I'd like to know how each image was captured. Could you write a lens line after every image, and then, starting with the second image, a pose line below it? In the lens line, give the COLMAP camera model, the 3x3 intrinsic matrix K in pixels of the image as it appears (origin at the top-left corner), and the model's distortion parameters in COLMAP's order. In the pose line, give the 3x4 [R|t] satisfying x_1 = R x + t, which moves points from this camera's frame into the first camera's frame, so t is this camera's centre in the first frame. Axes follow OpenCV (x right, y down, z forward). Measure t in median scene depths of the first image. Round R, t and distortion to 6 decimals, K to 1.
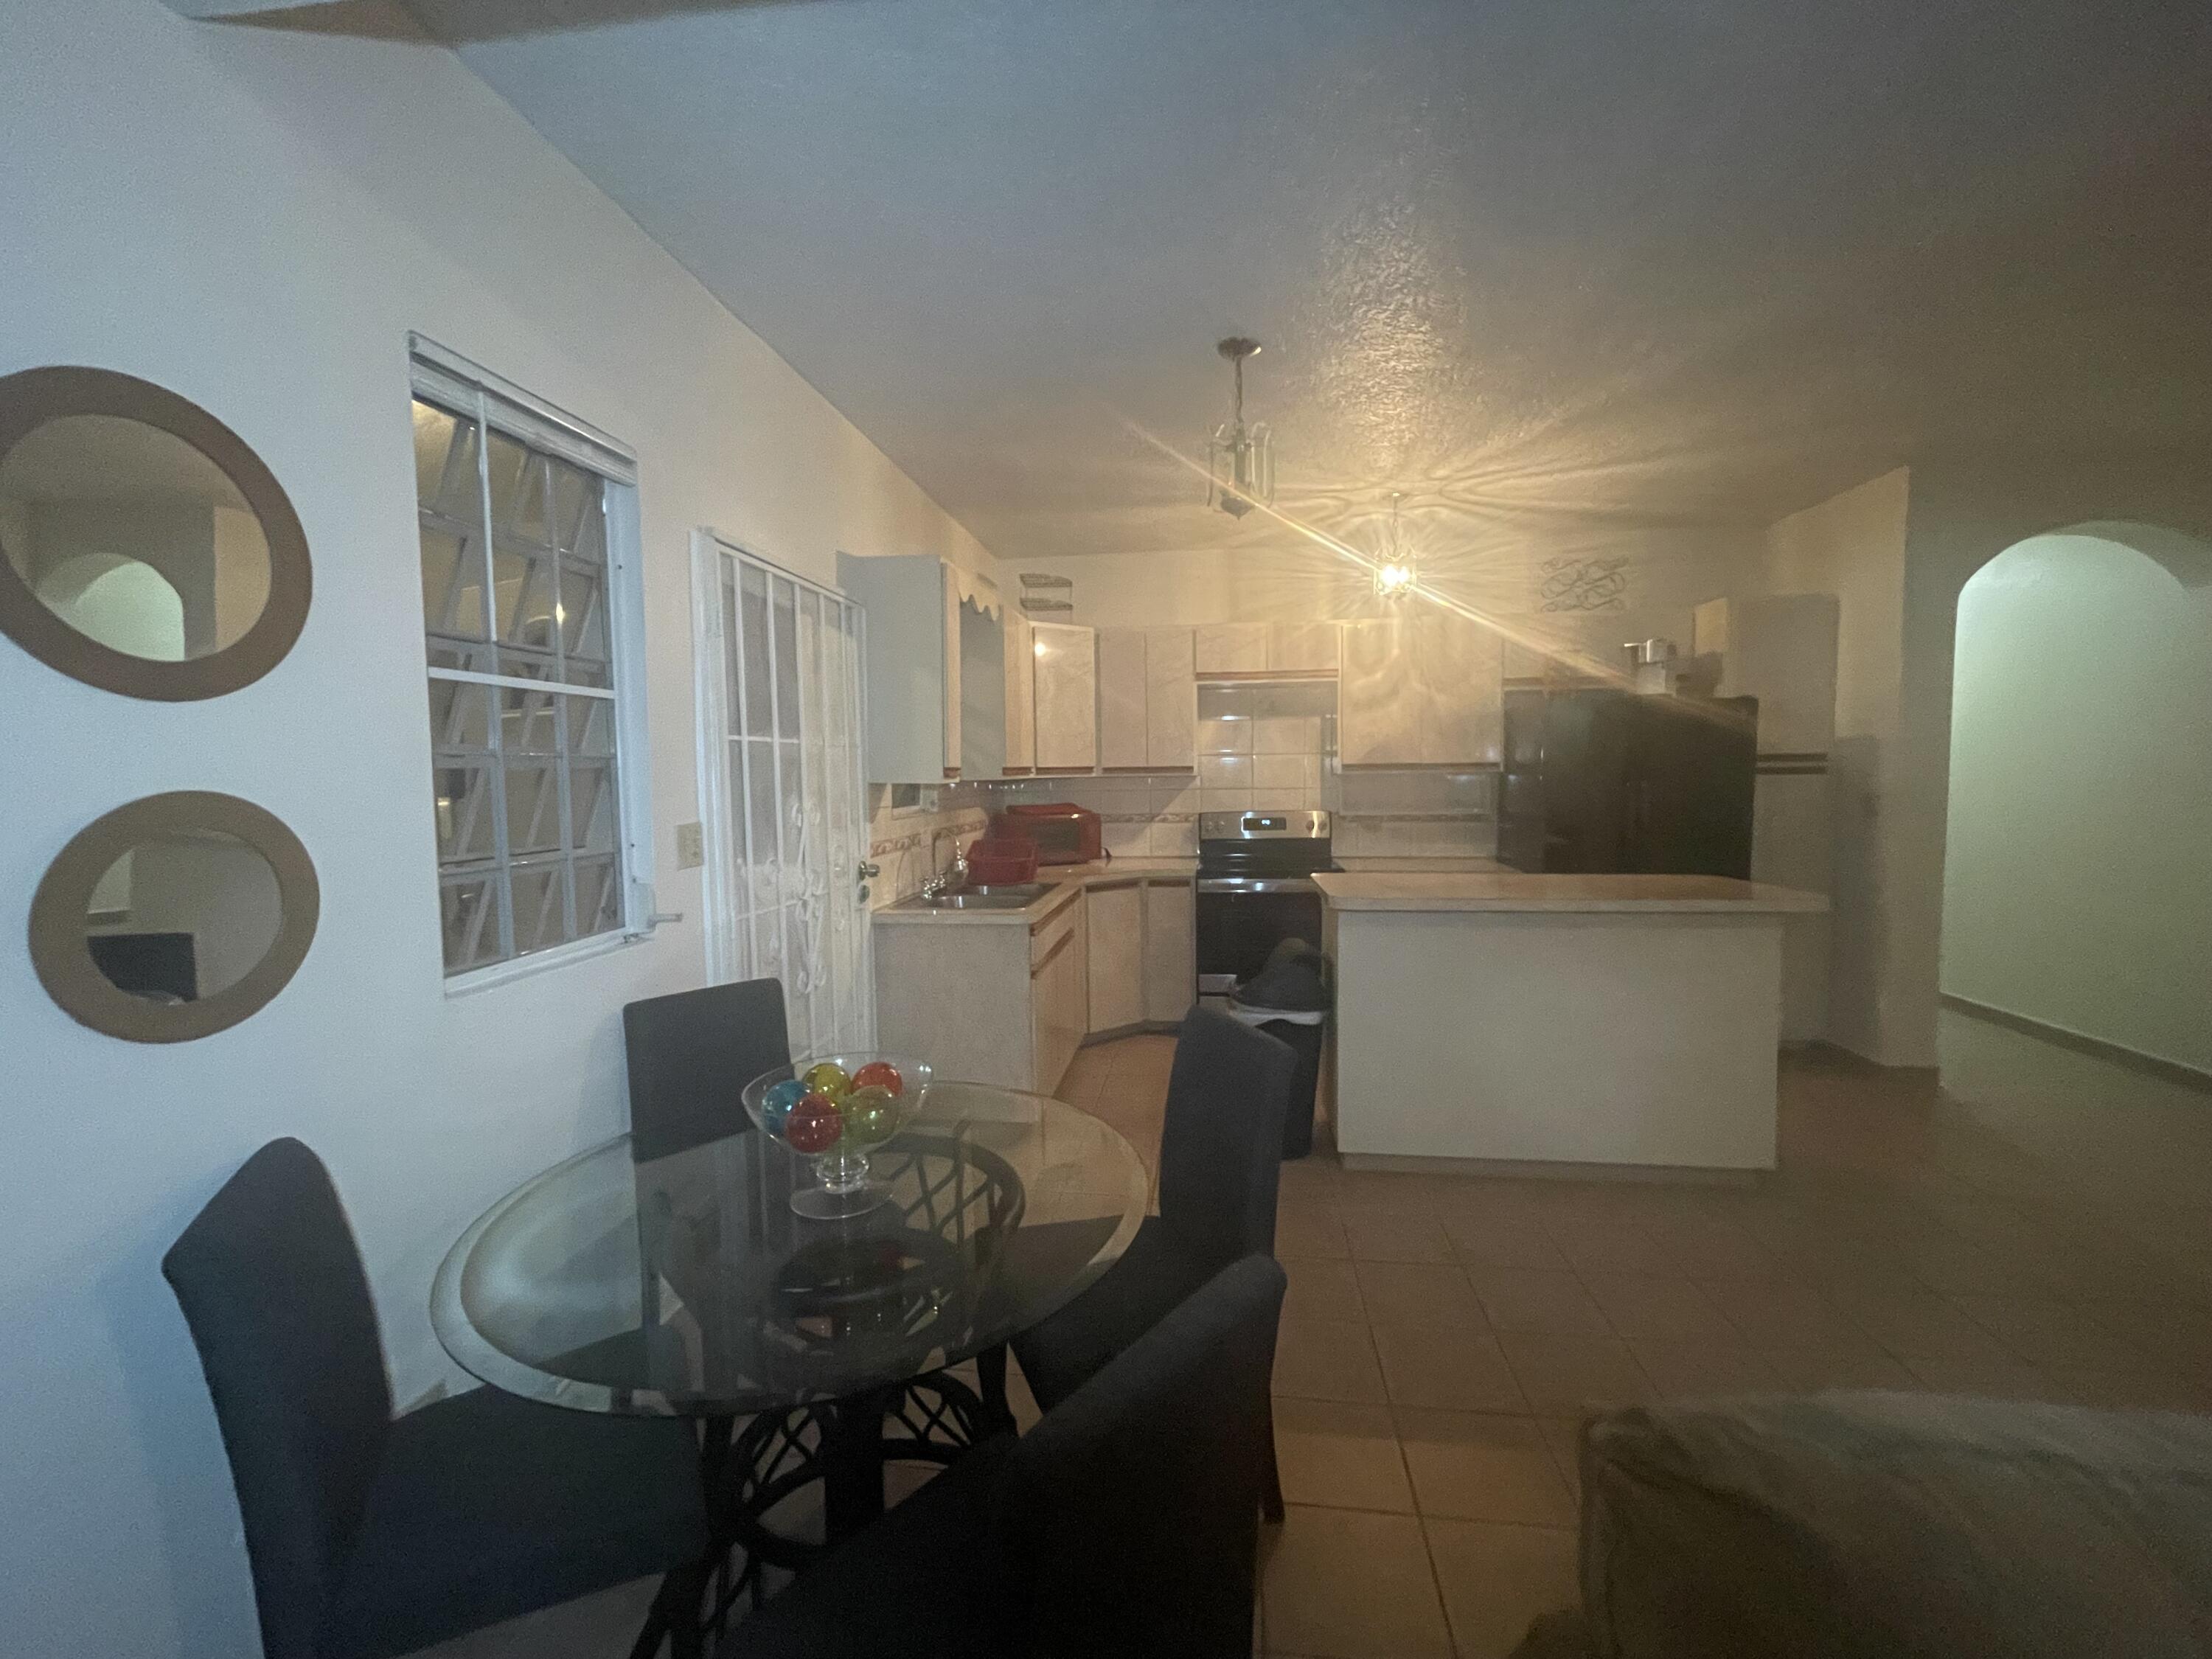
lens RADIAL K [[901.7, 0, 1110.2], [0, 901.7, 831.1], [0, 0, 1]] dist [0.009582, 0.000113]
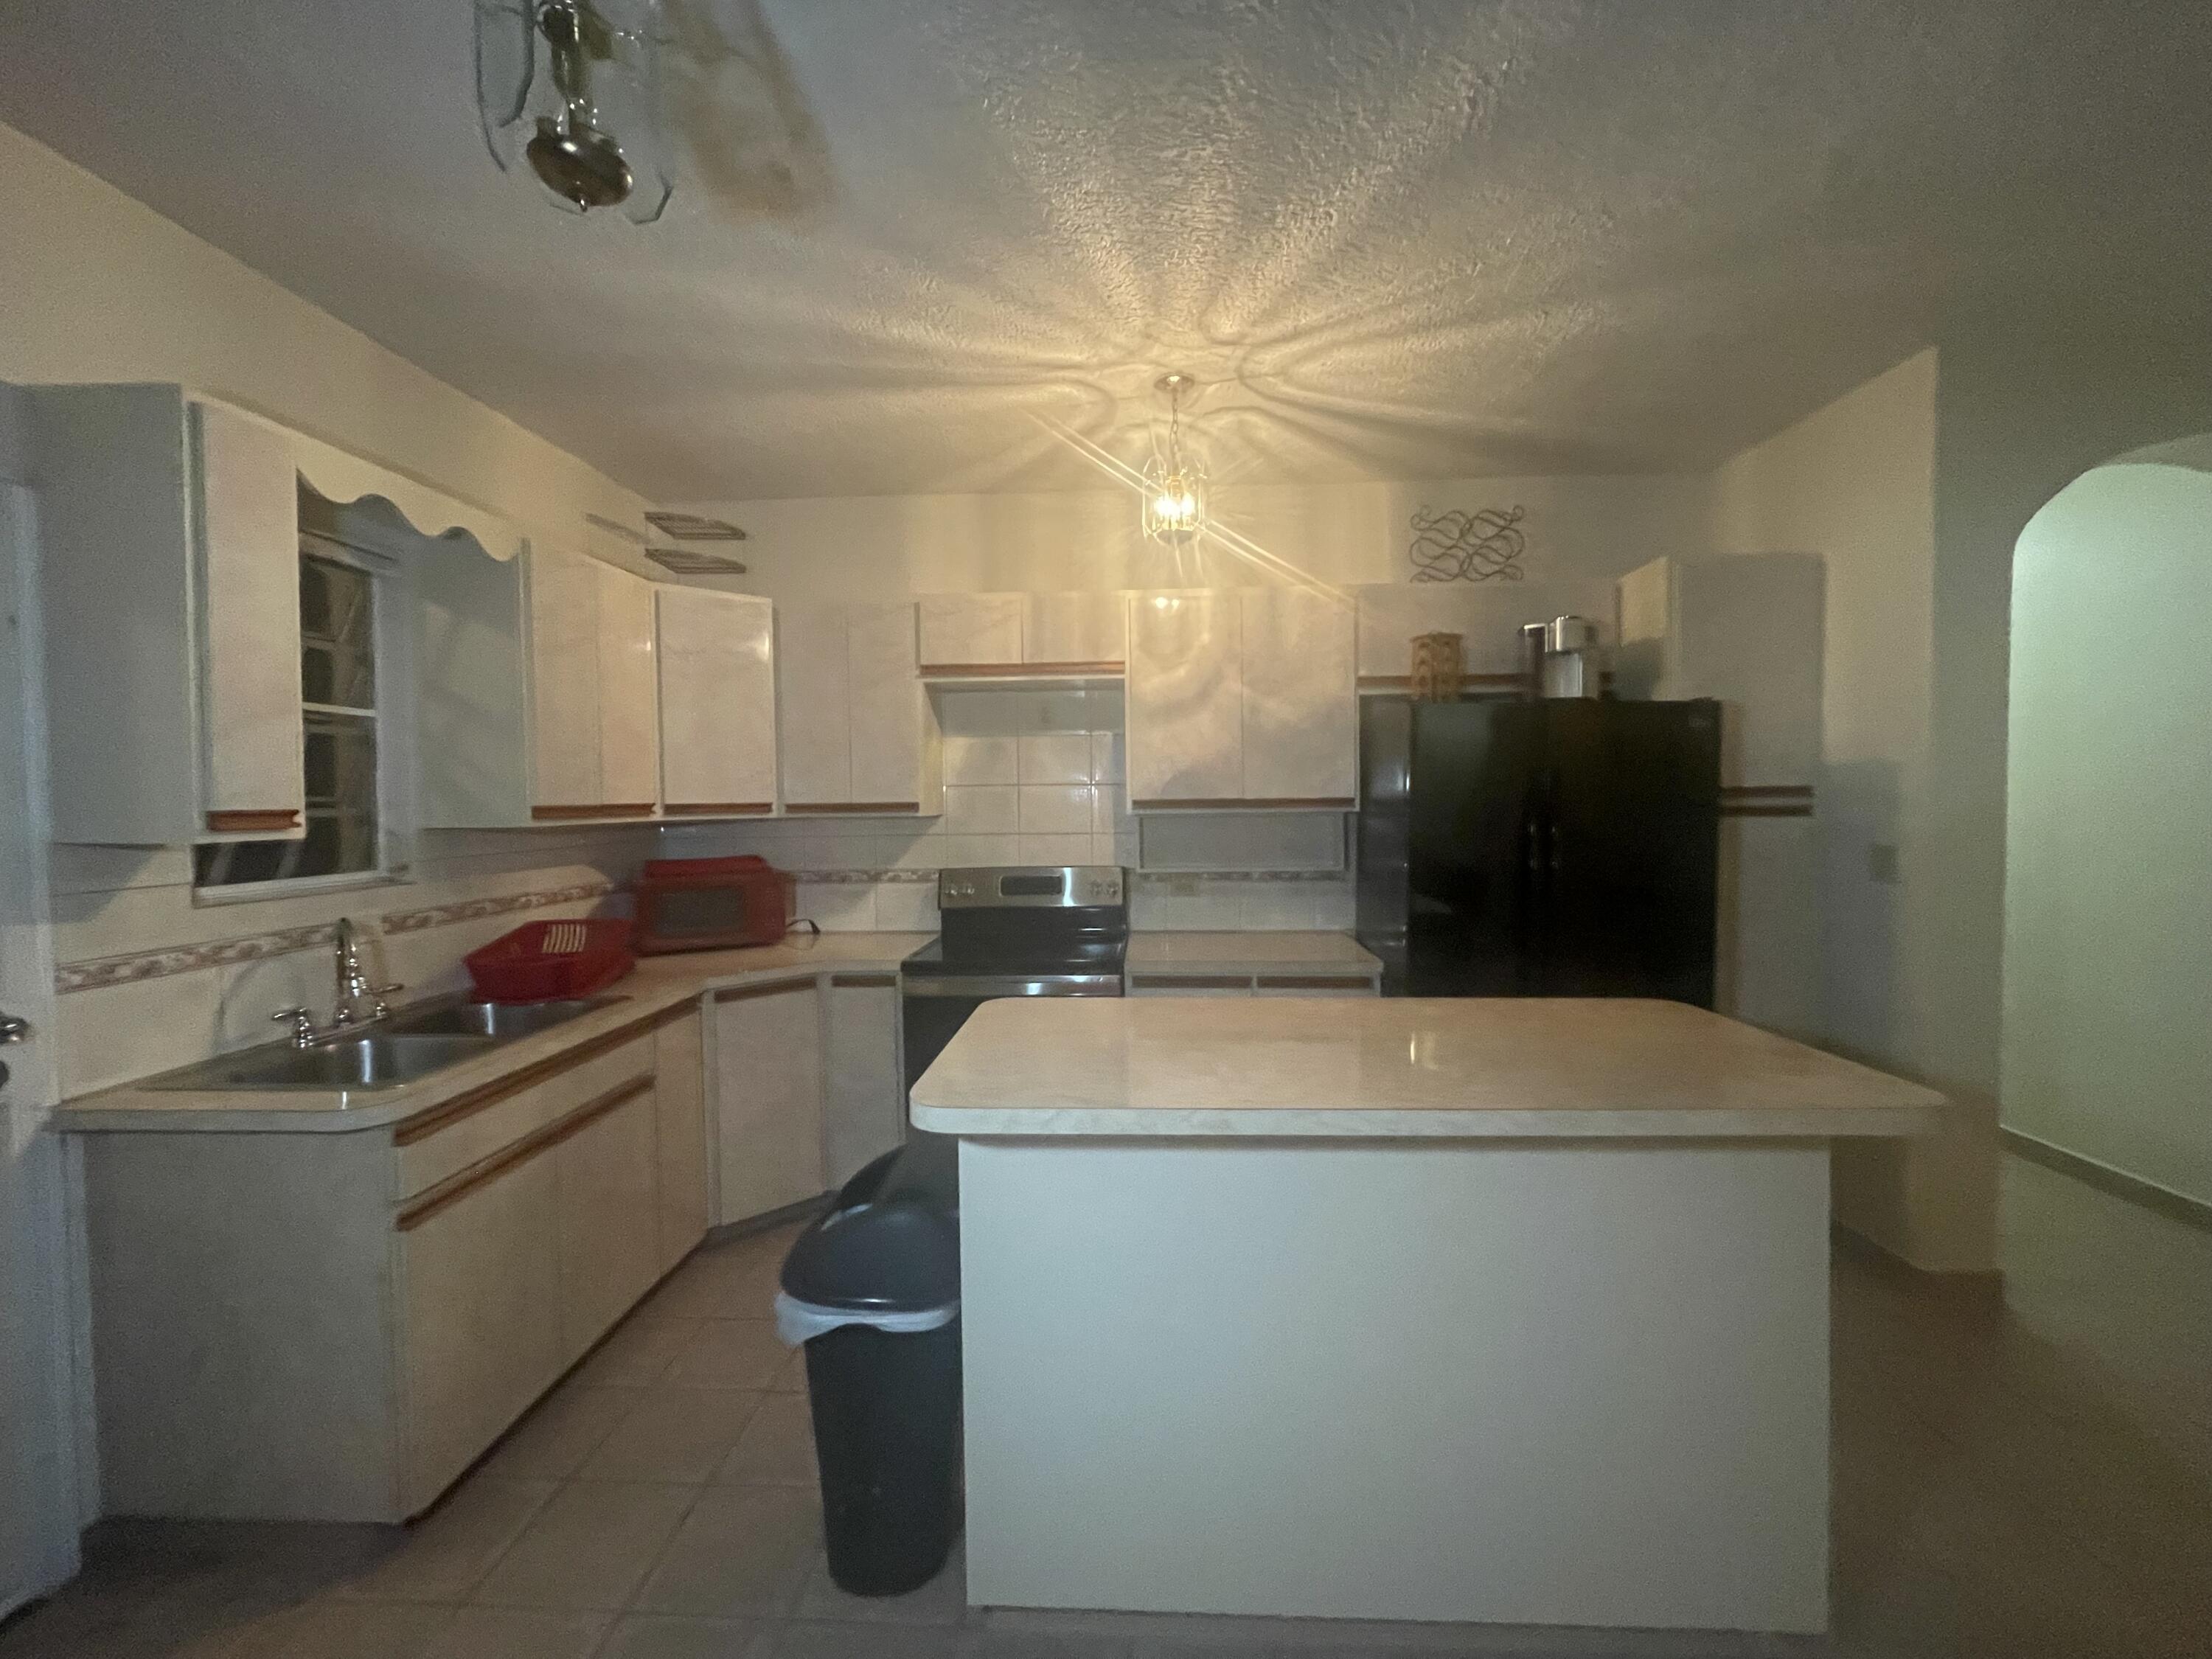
lens RADIAL K [[895.7, 0, 1104.9], [0, 895.7, 831.1], [0, 0, 1]] dist [-0.000792, -0.000128]
pose [[0.997560, -0.001712, 0.069792, 0.202164], [0.003914, 0.999498, -0.031436, -0.031343], [-0.069703, 0.031633, 0.997066, 0.347969]]
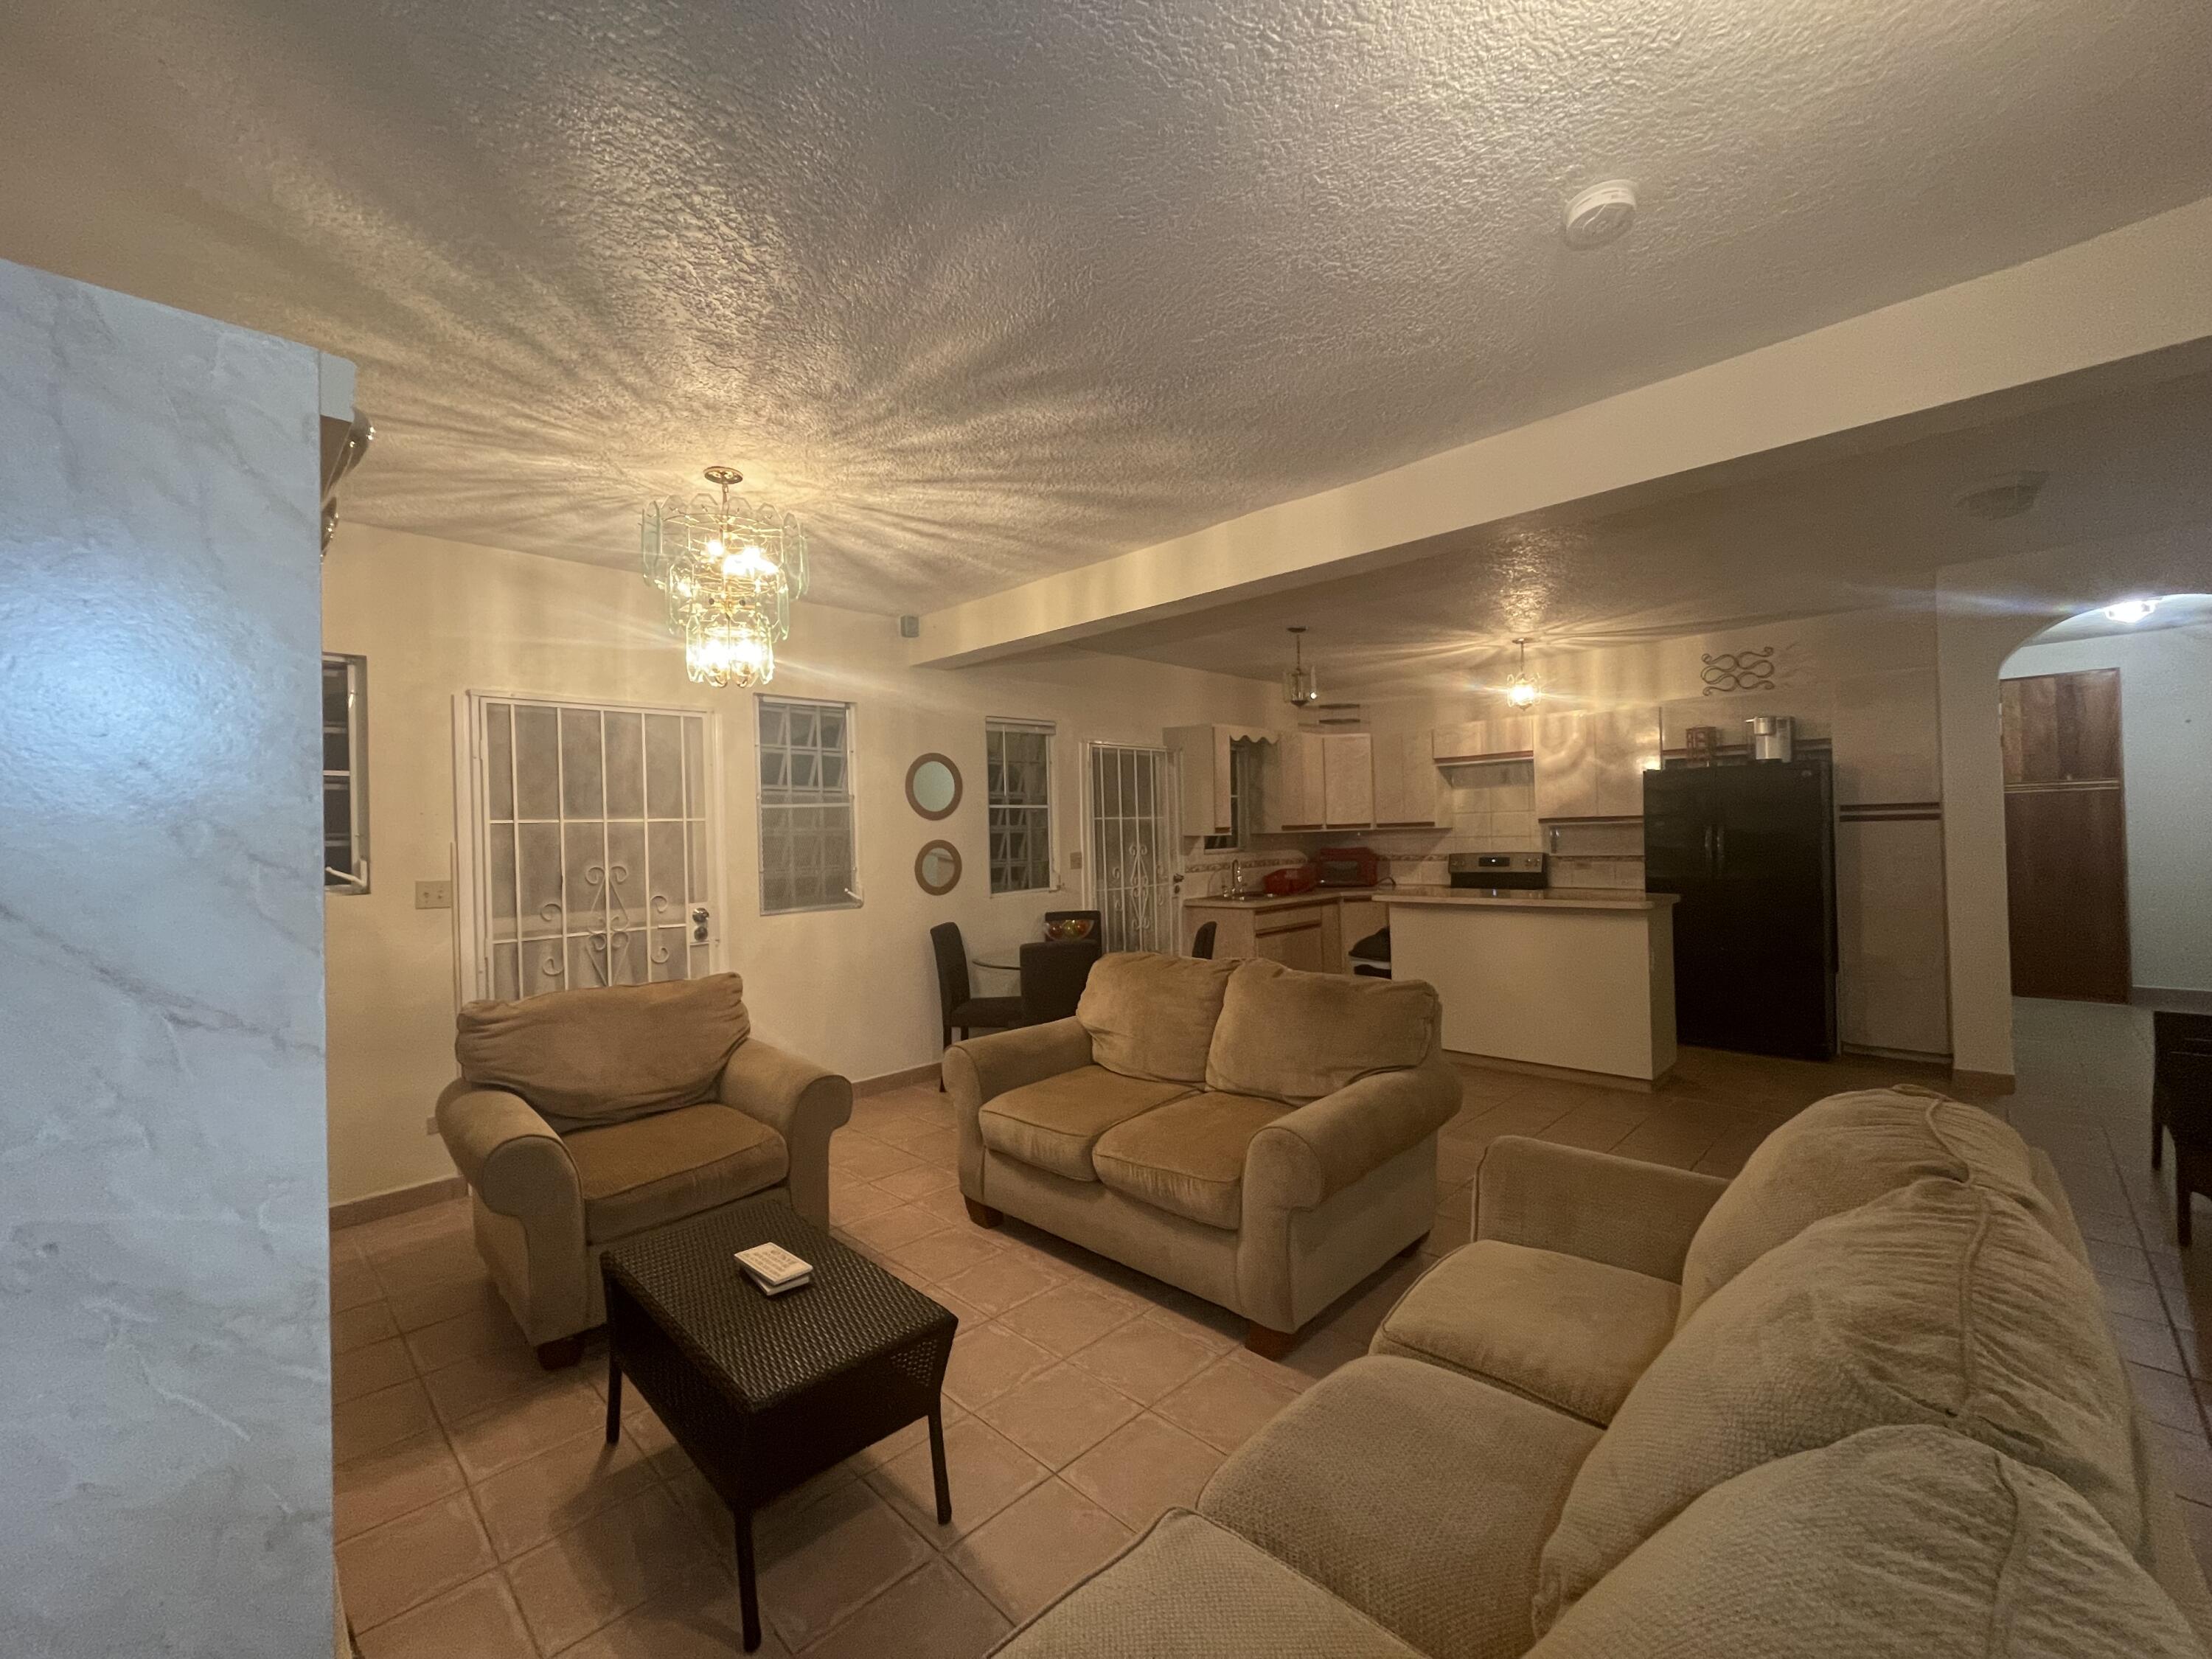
lens RADIAL K [[895.7, 0, 1104.9], [0, 895.7, 831.1], [0, 0, 1]] dist [-0.000792, -0.000128]
pose [[0.790586, -0.014089, -0.612189, 0.612463], [-0.020724, 0.998547, -0.049745, 0.029296], [0.612000, 0.052014, 0.789145, -0.522522]]
